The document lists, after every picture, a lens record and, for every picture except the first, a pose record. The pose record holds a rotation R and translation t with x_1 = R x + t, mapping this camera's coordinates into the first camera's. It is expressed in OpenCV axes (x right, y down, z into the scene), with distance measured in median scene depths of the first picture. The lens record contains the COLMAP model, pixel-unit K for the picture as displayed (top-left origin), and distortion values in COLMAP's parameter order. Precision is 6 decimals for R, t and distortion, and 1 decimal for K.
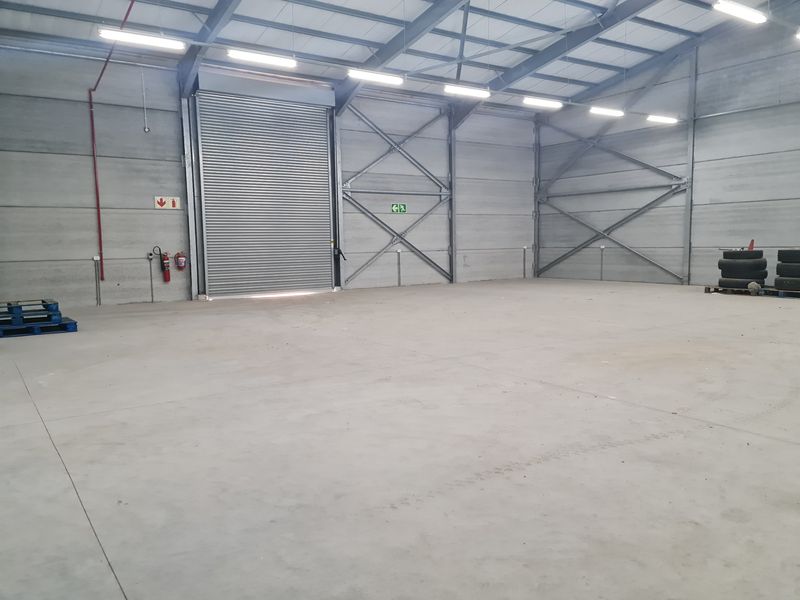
lens RADIAL K [[602.8, 0, 377.9], [0, 602.8, 299.6], [0, 0, 1]] dist [0.097615, -0.107325]
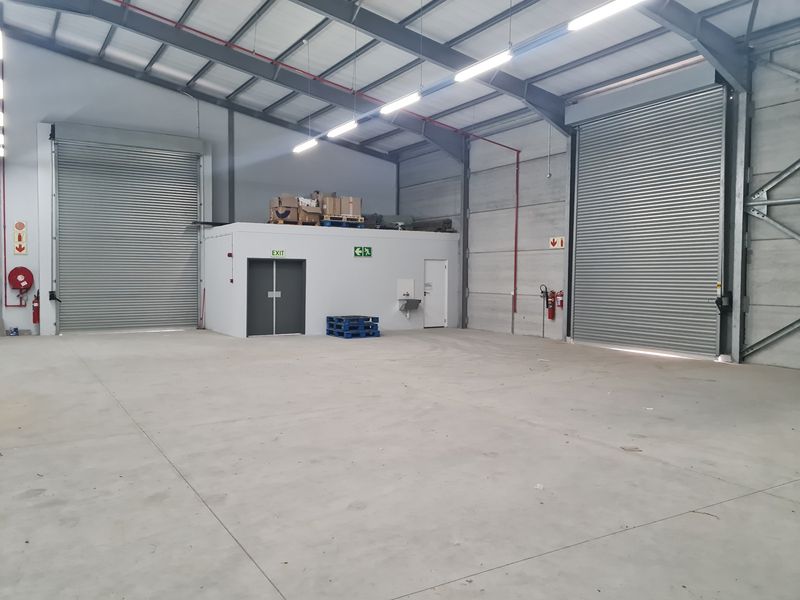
lens RADIAL K [[602.8, 0, 377.9], [0, 602.8, 299.6], [0, 0, 1]] dist [0.097615, -0.107325]
pose [[-0.022270, 0.056332, -0.998164, 0.687273], [-0.100973, 0.993179, 0.058303, -0.094338], [0.994640, 0.102086, -0.016431, 0.738071]]
